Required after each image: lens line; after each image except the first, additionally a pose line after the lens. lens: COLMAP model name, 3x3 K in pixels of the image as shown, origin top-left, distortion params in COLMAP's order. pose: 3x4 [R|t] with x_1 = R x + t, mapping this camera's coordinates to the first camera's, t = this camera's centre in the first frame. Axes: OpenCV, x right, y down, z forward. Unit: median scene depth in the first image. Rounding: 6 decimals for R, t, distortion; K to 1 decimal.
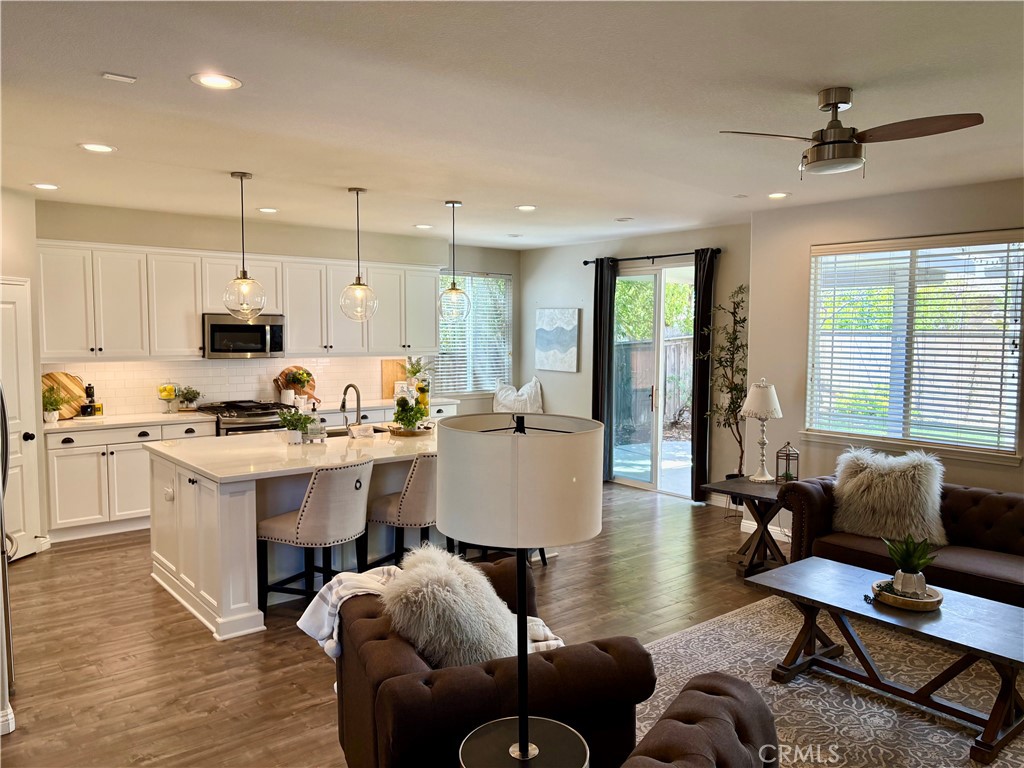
lens RADIAL K [[772.1, 0, 513.6], [0, 772.1, 387.7], [0, 0, 1]] dist [0.058536, -0.065097]
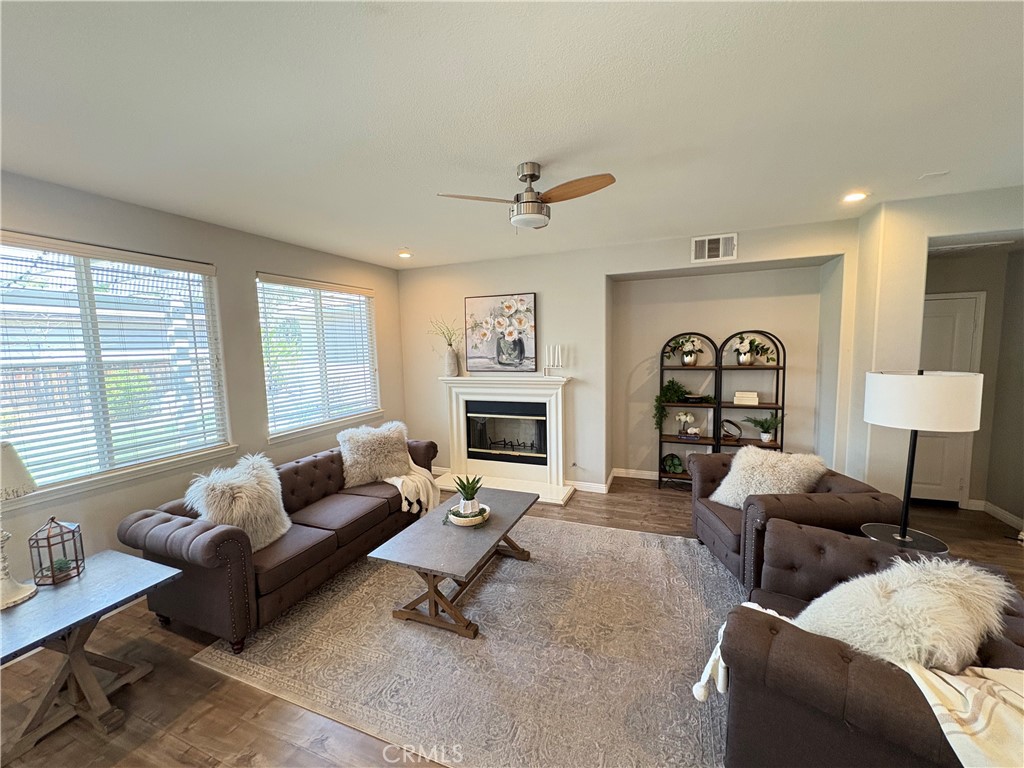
lens RADIAL K [[407.9, 0, 512.2], [0, 407.9, 385.3], [0, 0, 1]] dist [0.001406, 0.000031]
pose [[-0.480873, -0.080815, 0.873058, -0.118829], [0.089411, 0.986033, 0.140519, -0.049227], [-0.872220, 0.145633, -0.466931, 0.707100]]
